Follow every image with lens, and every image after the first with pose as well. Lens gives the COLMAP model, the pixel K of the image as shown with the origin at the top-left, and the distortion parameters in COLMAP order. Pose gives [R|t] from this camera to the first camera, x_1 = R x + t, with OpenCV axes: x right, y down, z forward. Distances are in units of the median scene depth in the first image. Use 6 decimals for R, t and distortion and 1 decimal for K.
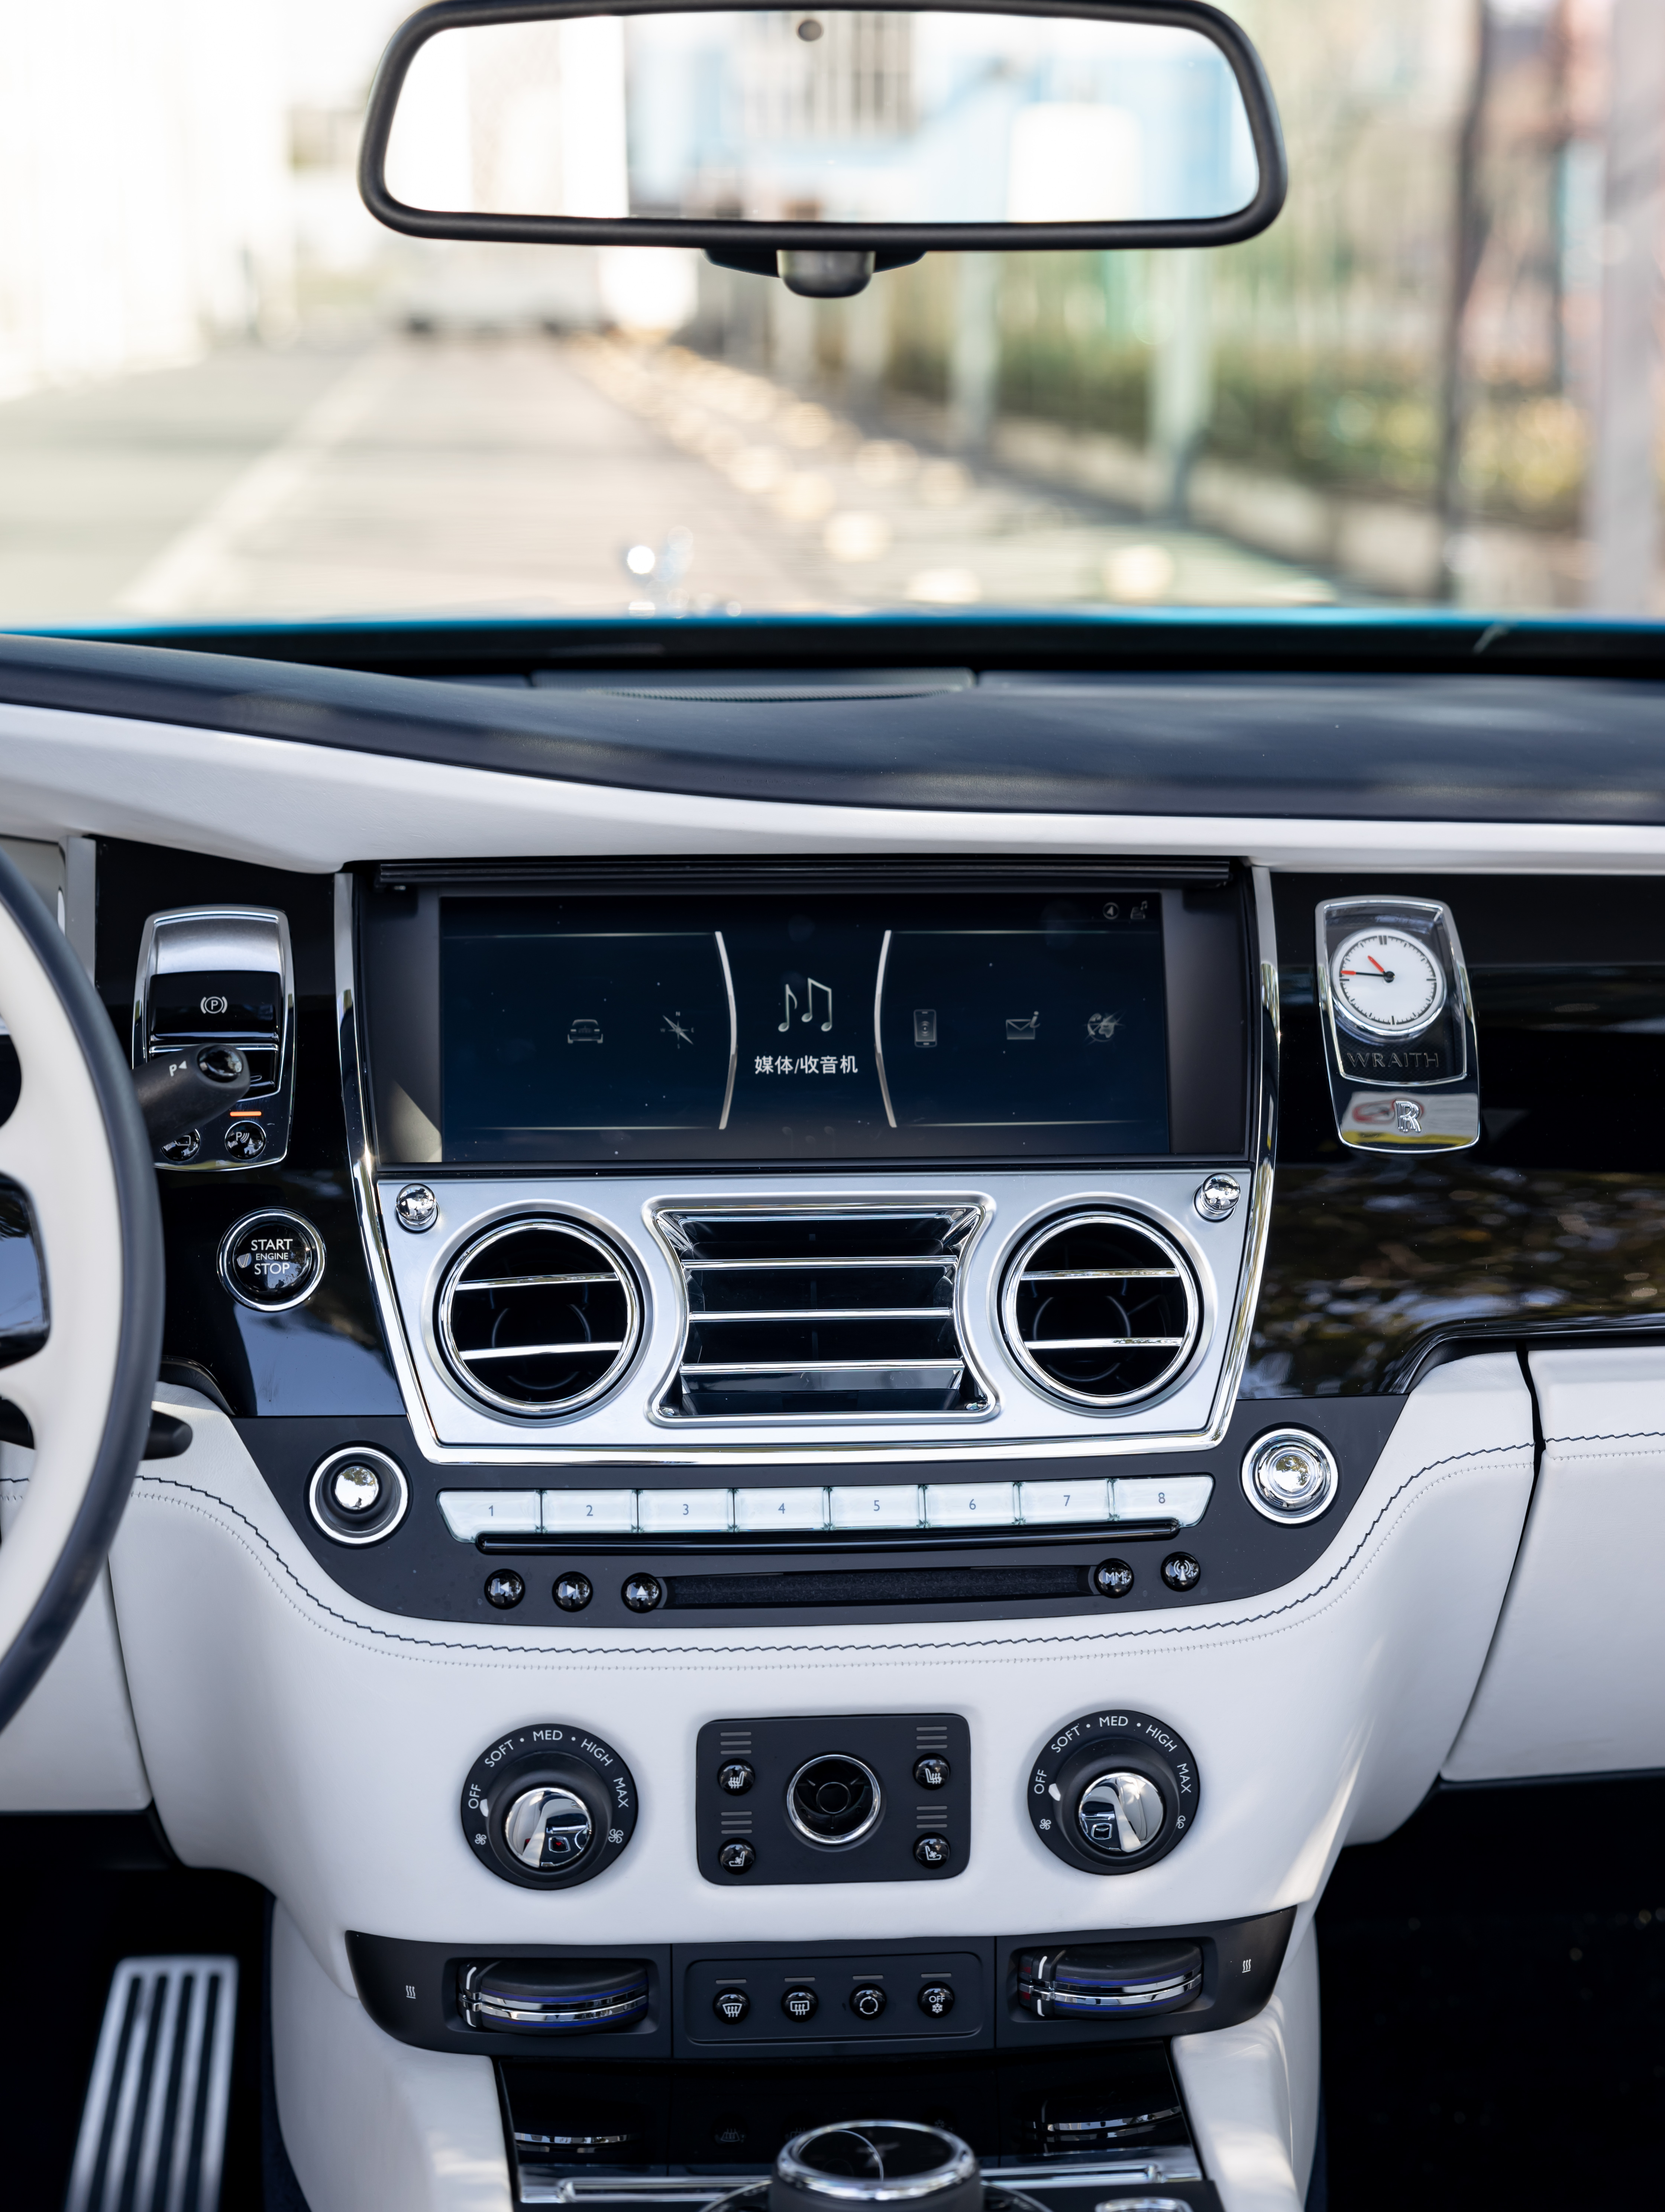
lens RADIAL K [[4244.5, 0, 855.7], [0, 4244.5, 1093.2], [0, 0, 1]] dist [0.011639, 0.000000]
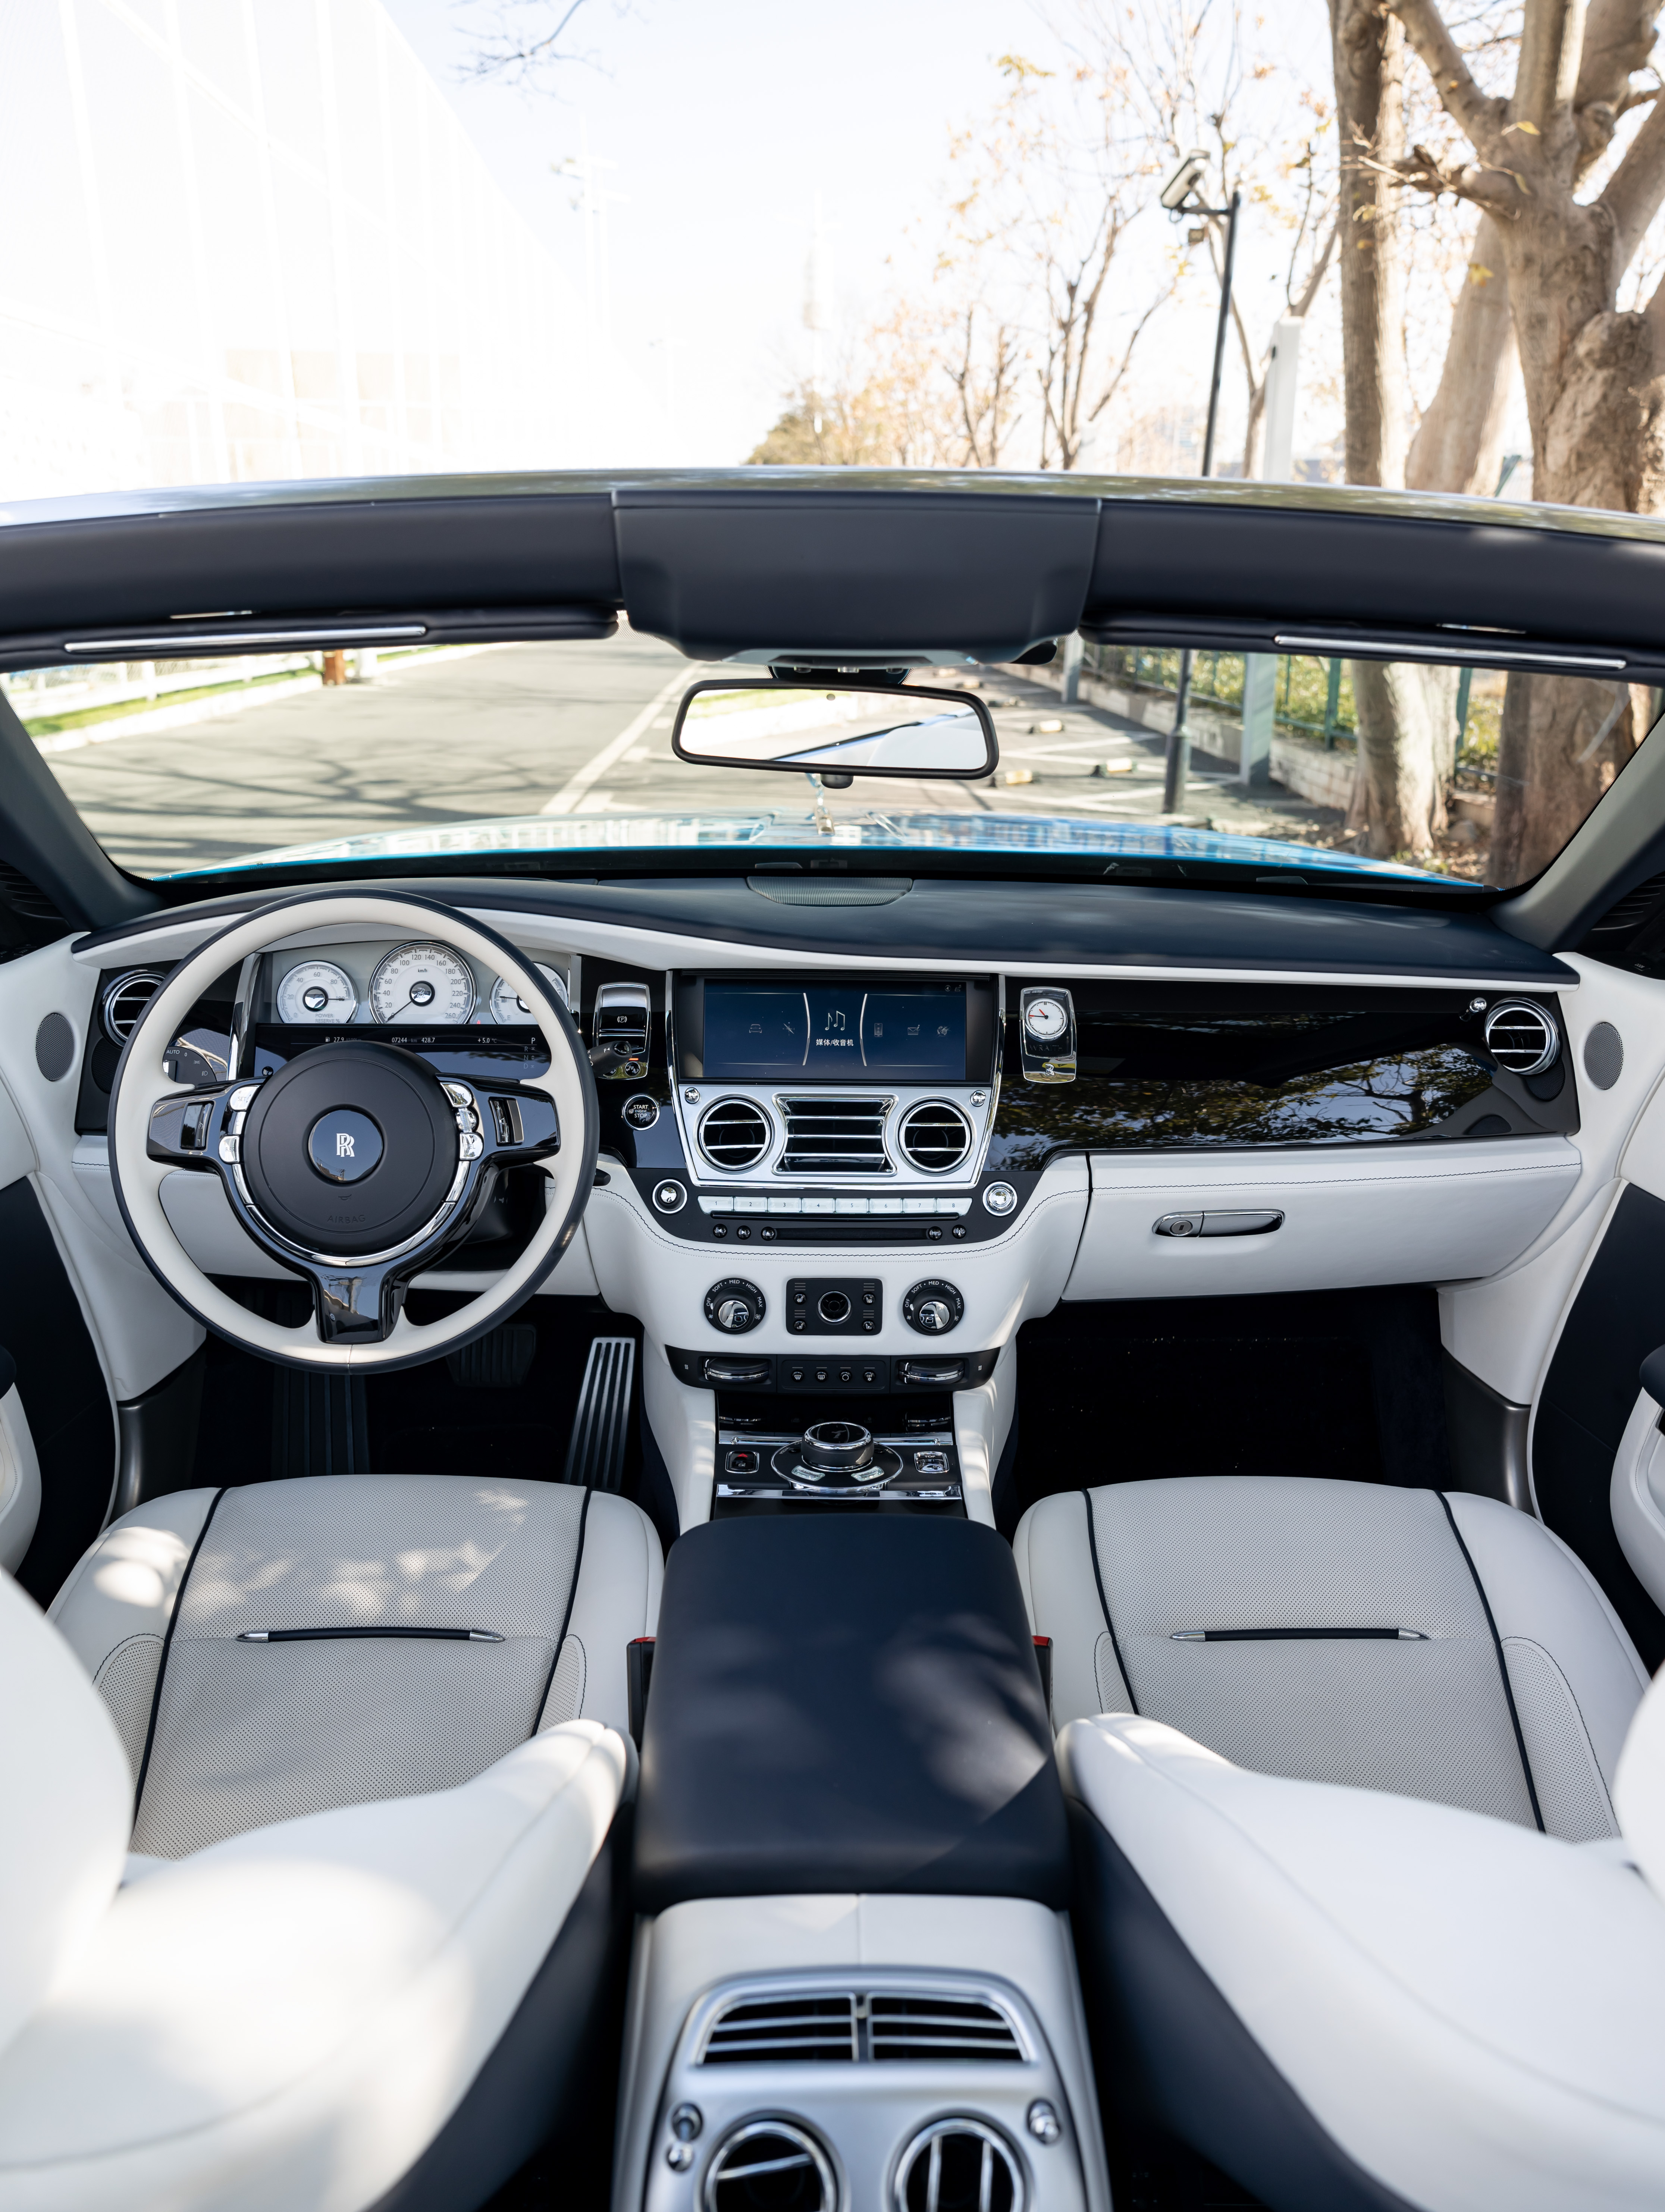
lens RADIAL K [[1819.6, 0, 837.3], [0, 1819.6, 1124.0], [0, 0, 1]] dist [0.026923, -0.000868]
pose [[0.998133, 0.029407, -0.053525, 0.057727], [-0.023295, 0.993498, 0.111441, -0.090121], [0.056454, -0.109986, 0.992329, -0.194424]]
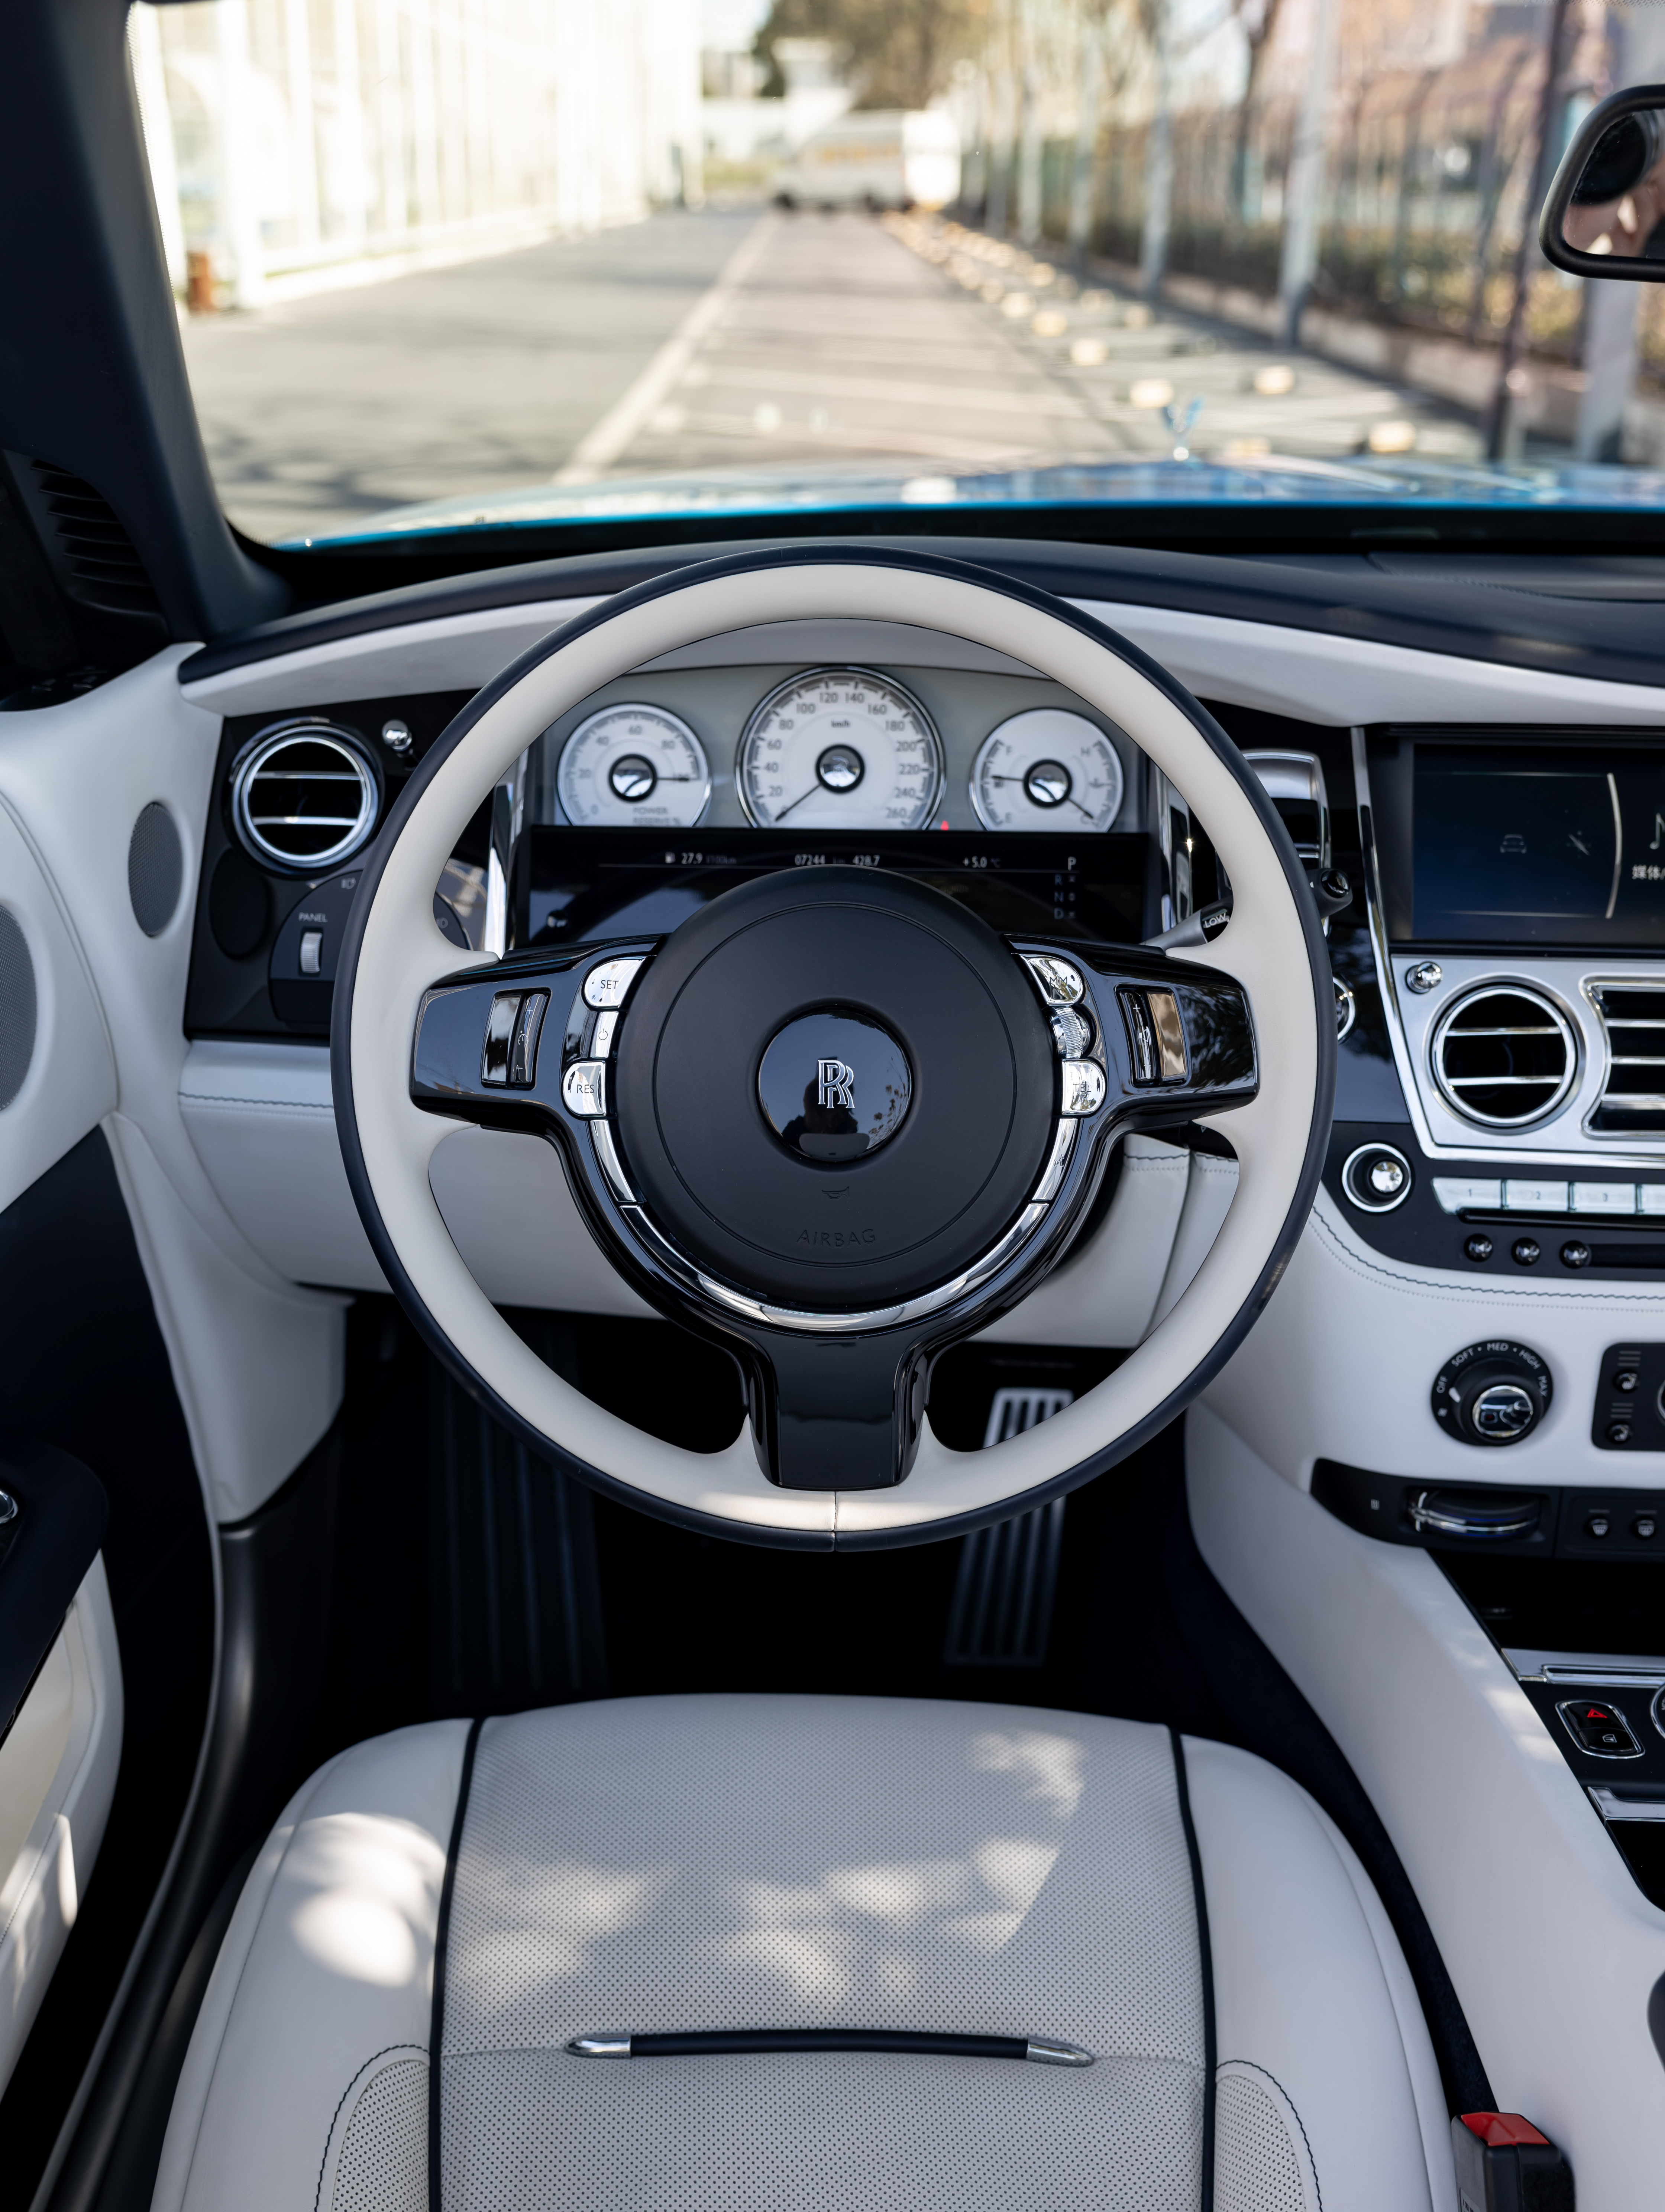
lens RADIAL K [[2503.4, 0, 801.8], [0, 2503.4, 1138.6], [0, 0, 1]] dist [0.017902, 0.000000]
pose [[0.997155, 0.043877, -0.061285, -0.254707], [-0.032100, 0.982884, 0.181410, -0.064555], [0.068196, -0.178927, 0.981496, 0.154995]]
